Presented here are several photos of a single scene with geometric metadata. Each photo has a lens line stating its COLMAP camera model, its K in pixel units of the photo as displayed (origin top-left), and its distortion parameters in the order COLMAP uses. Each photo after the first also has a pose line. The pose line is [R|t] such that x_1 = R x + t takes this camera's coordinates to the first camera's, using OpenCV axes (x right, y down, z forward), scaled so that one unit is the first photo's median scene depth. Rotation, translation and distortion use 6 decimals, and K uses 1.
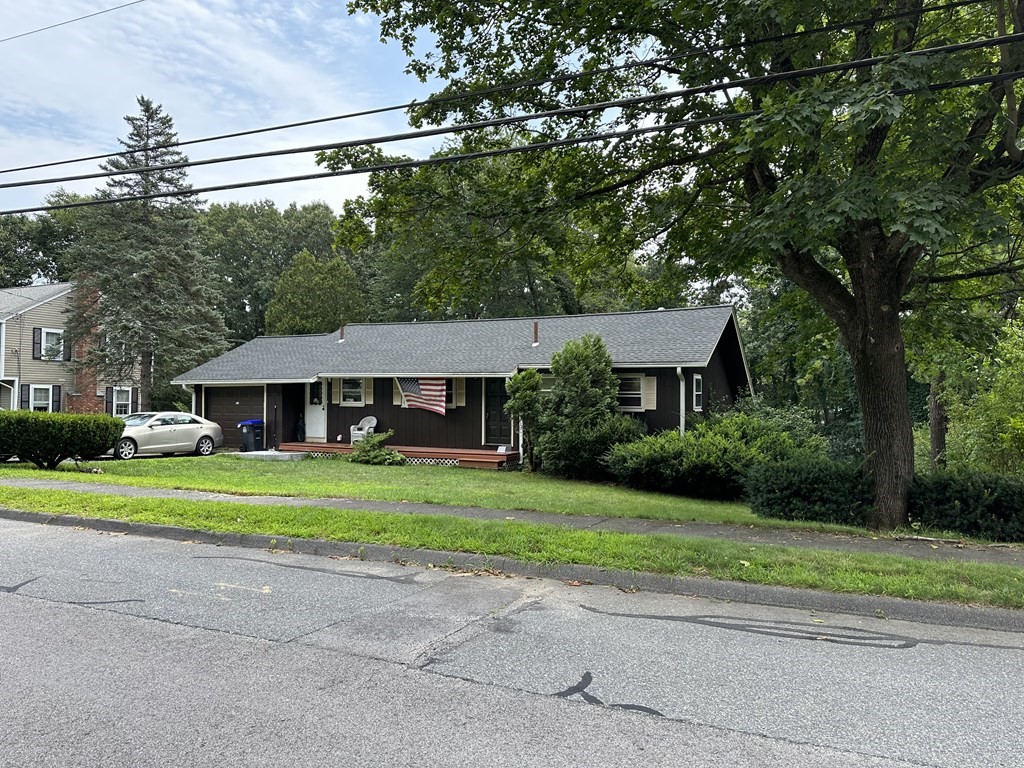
lens RADIAL K [[728.3, 0, 512.0], [0, 728.3, 384.0], [0, 0, 1]] dist [0.046376, -0.055760]
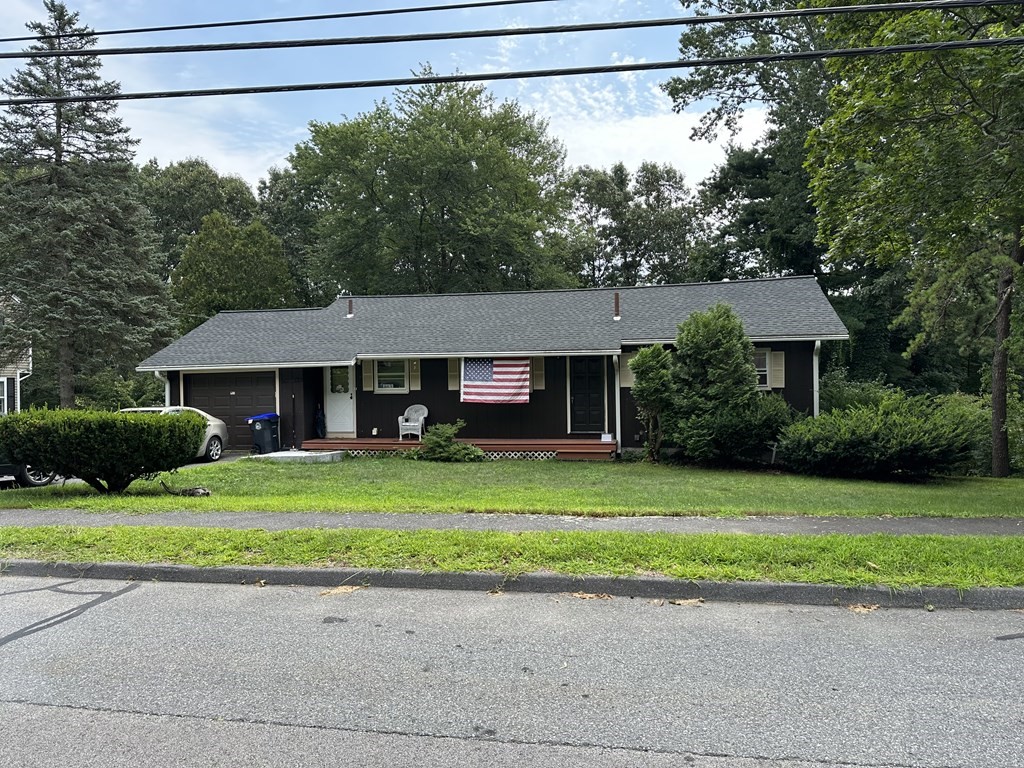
lens RADIAL K [[728.3, 0, 512.0], [0, 728.3, 384.0], [0, 0, 1]] dist [0.046376, -0.055760]
pose [[0.967603, -0.023105, 0.251416, -0.296700], [0.017200, 0.999523, 0.025660, 0.000768], [-0.251889, -0.020504, 0.967539, 0.157671]]
